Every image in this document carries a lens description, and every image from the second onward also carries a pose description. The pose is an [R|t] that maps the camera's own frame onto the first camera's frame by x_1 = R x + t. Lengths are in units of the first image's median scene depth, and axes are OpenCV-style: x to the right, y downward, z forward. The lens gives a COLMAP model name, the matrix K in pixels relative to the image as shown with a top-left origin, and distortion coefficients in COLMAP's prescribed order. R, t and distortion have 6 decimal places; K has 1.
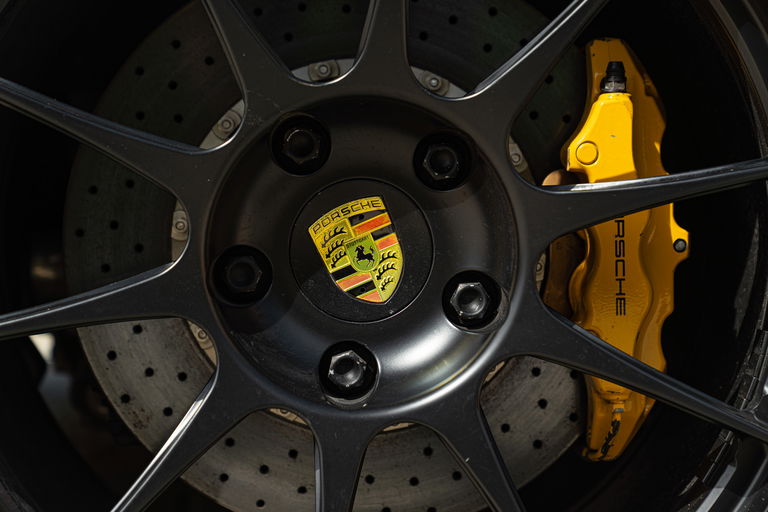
lens RADIAL K [[1516.7, 0, 383.7], [0, 1516.7, 256.1], [0, 0, 1]] dist [-0.030594, 0.000000]
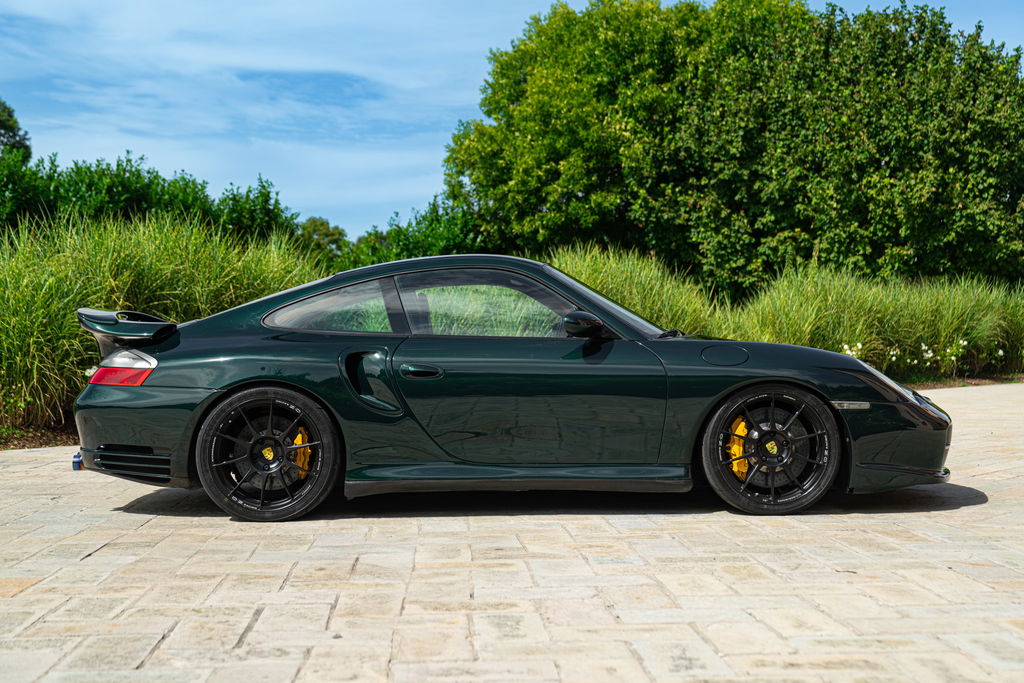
lens RADIAL K [[1454.8, 0, 520.7], [0, 1454.8, 339.5], [0, 0, 1]] dist [0.092622, 0.000000]
pose [[0.999729, -0.011137, -0.020453, 1.550612], [0.009766, 0.997774, -0.065961, -0.088263], [0.021143, 0.065743, 0.997613, -7.081426]]
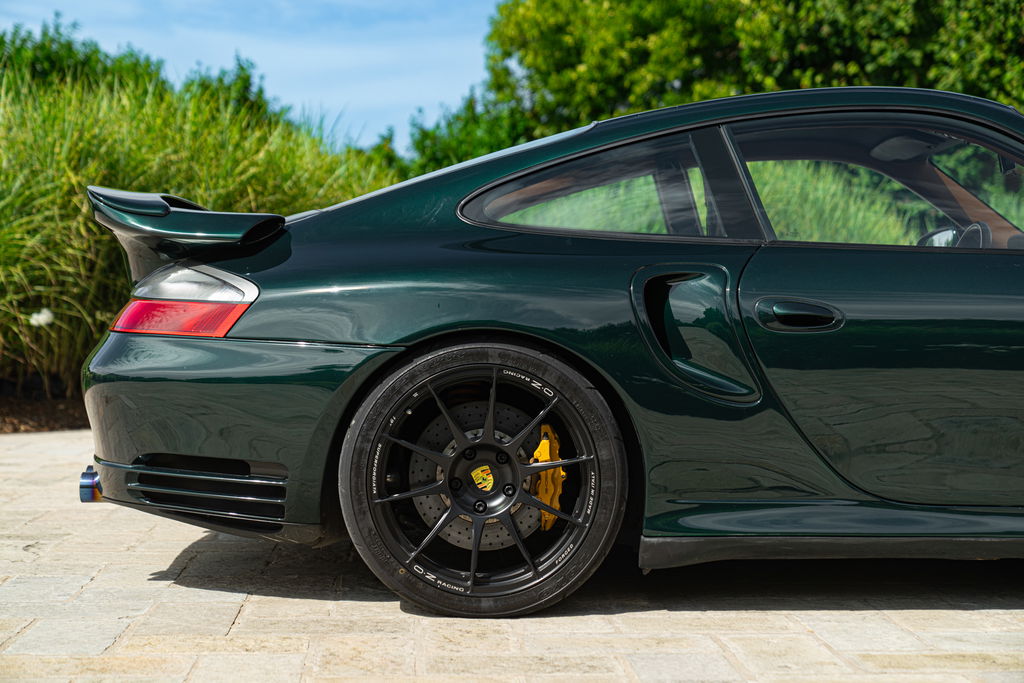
lens RADIAL K [[1813.5, 0, 504.5], [0, 1813.5, 338.3], [0, 0, 1]] dist [0.077116, 0.000000]
pose [[0.999728, 0.001433, -0.023266, 0.156809], [-0.002380, 0.999168, -0.040725, -0.183233], [0.023188, 0.040769, 0.998899, -3.965661]]
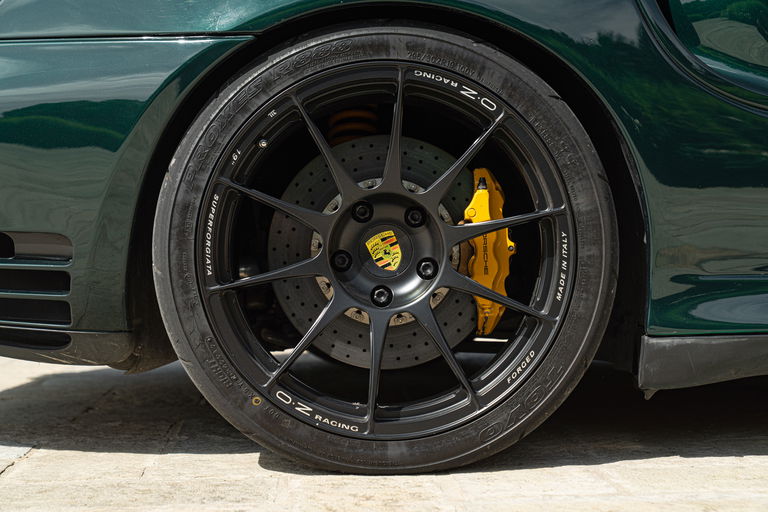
lens RADIAL K [[1360.1, 0, 382.8], [0, 1360.1, 257.6], [0, 0, 1]] dist [0.077116, 0.000000]
pose [[0.999540, -0.021501, -0.021367, 0.029931], [0.020393, 0.998500, -0.050811, 0.124708], [0.022428, 0.050352, 0.998480, -1.334495]]
